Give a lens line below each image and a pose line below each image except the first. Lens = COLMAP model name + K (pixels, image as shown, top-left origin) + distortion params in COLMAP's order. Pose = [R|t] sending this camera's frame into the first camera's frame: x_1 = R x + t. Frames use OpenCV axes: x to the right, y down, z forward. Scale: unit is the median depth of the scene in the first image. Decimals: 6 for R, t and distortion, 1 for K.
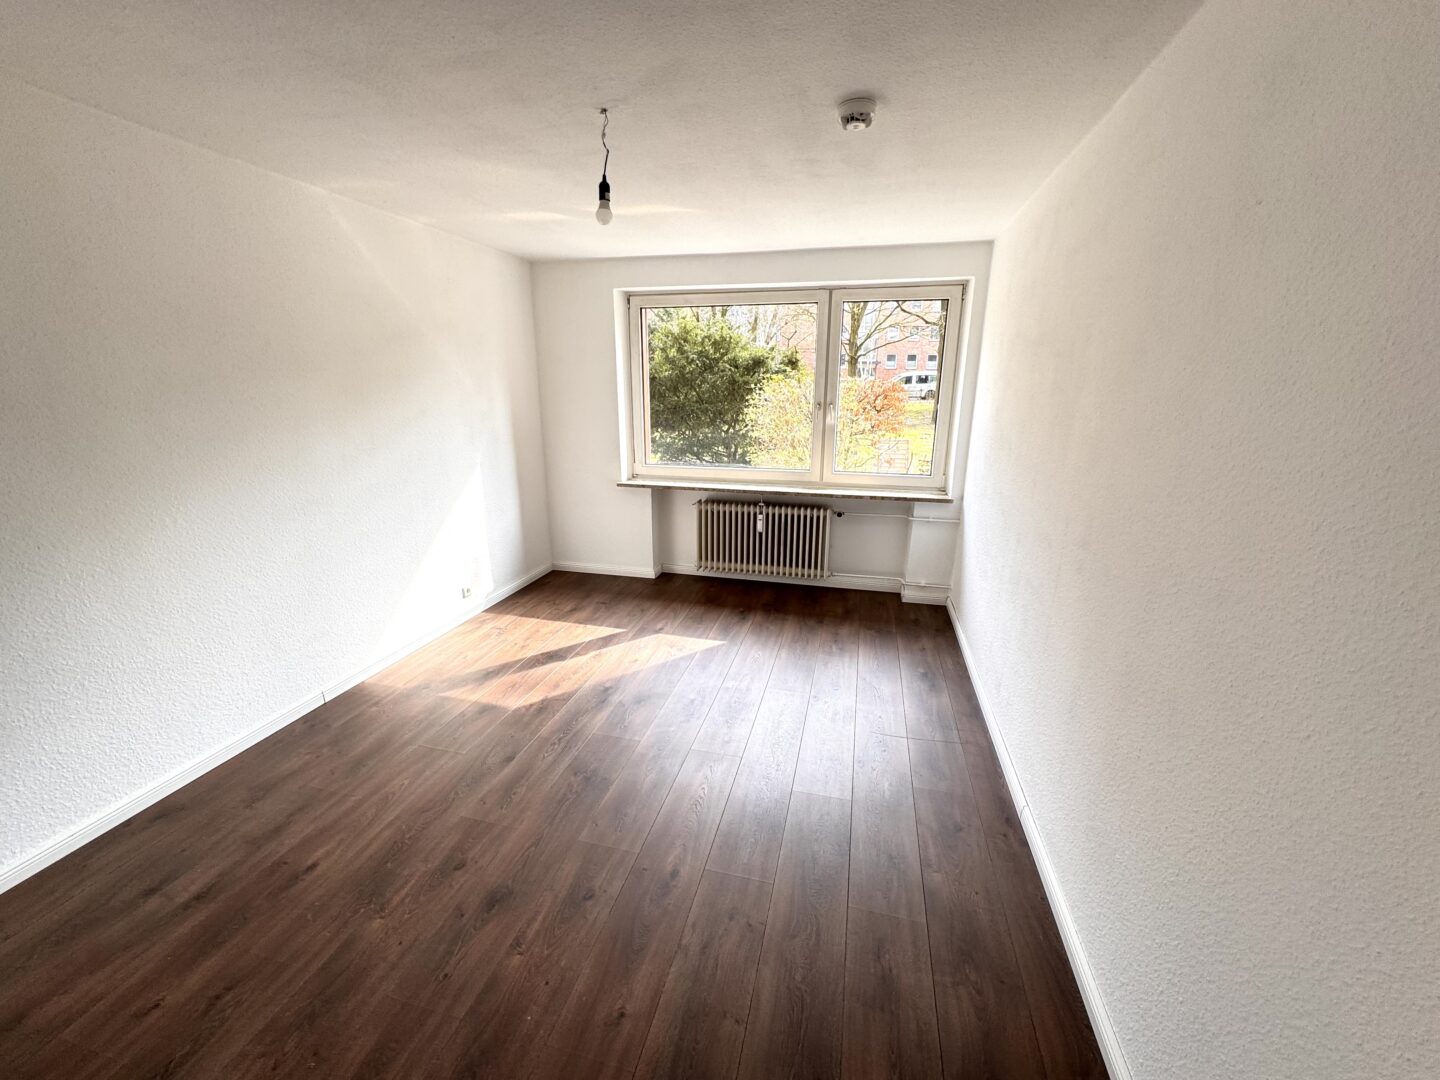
lens RADIAL K [[562.7, 0, 720.0], [0, 562.7, 540.0], [0, 0, 1]] dist [0.001392, 0.000030]
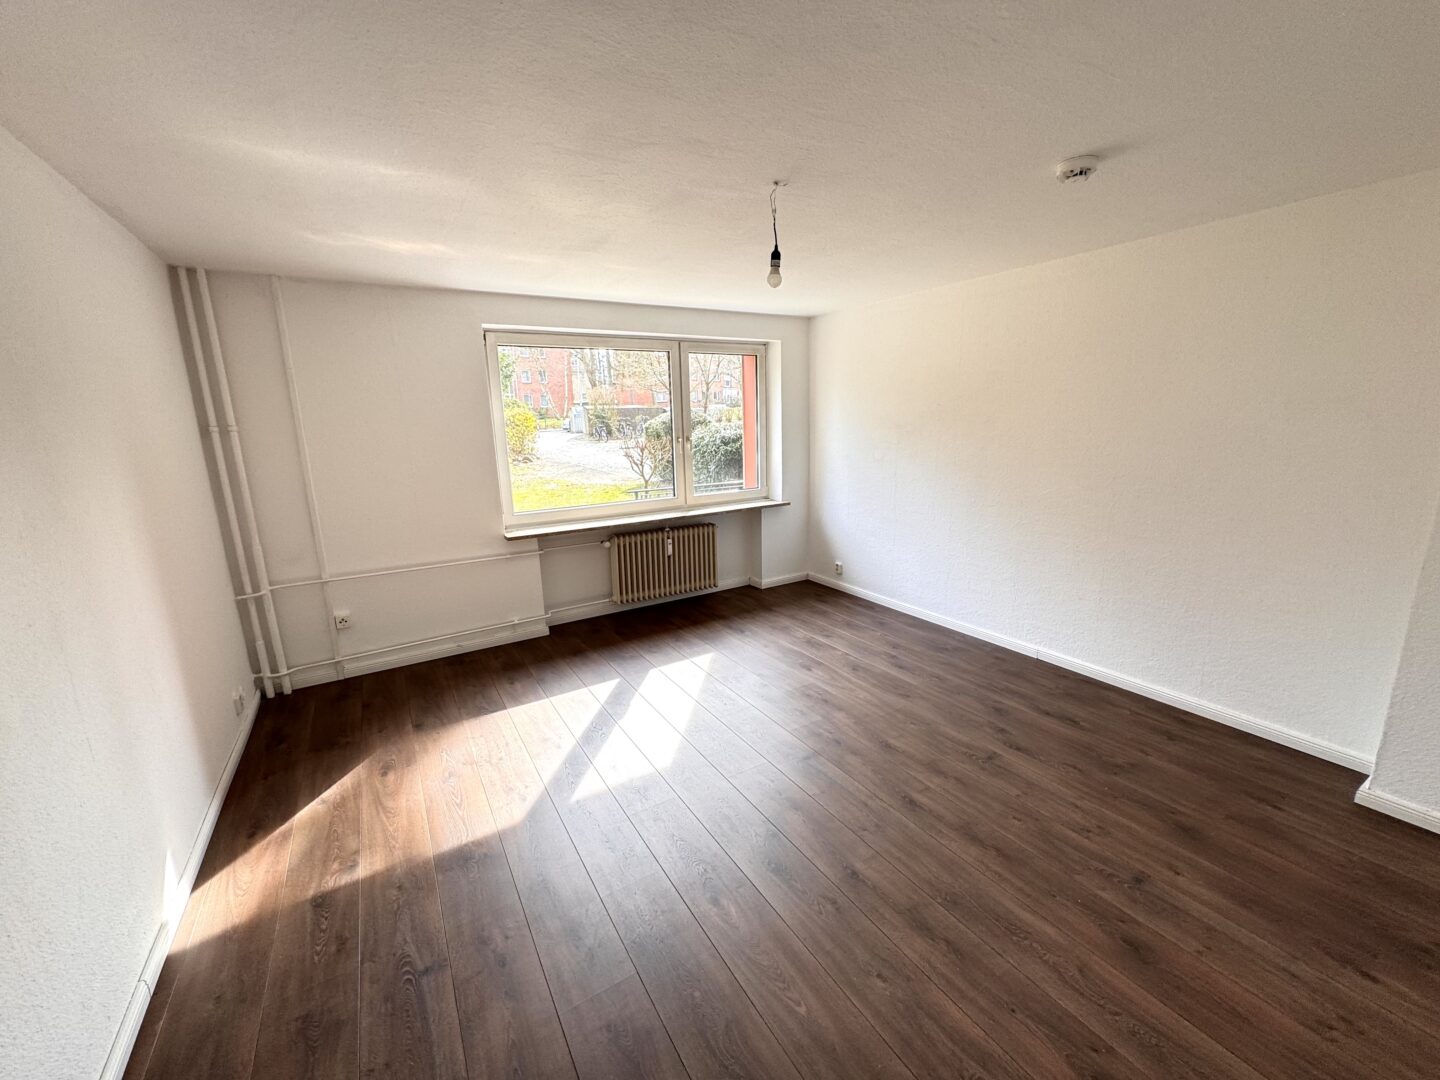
lens RADIAL K [[563.7, 0, 720.0], [0, 563.7, 540.0], [0, 0, 1]] dist [-0.000388, -0.000010]
pose [[0.685017, -0.171663, 0.708013, -0.628247], [0.220506, 0.975113, 0.023080, -0.046798], [-0.694355, 0.140311, 0.705822, 0.163027]]
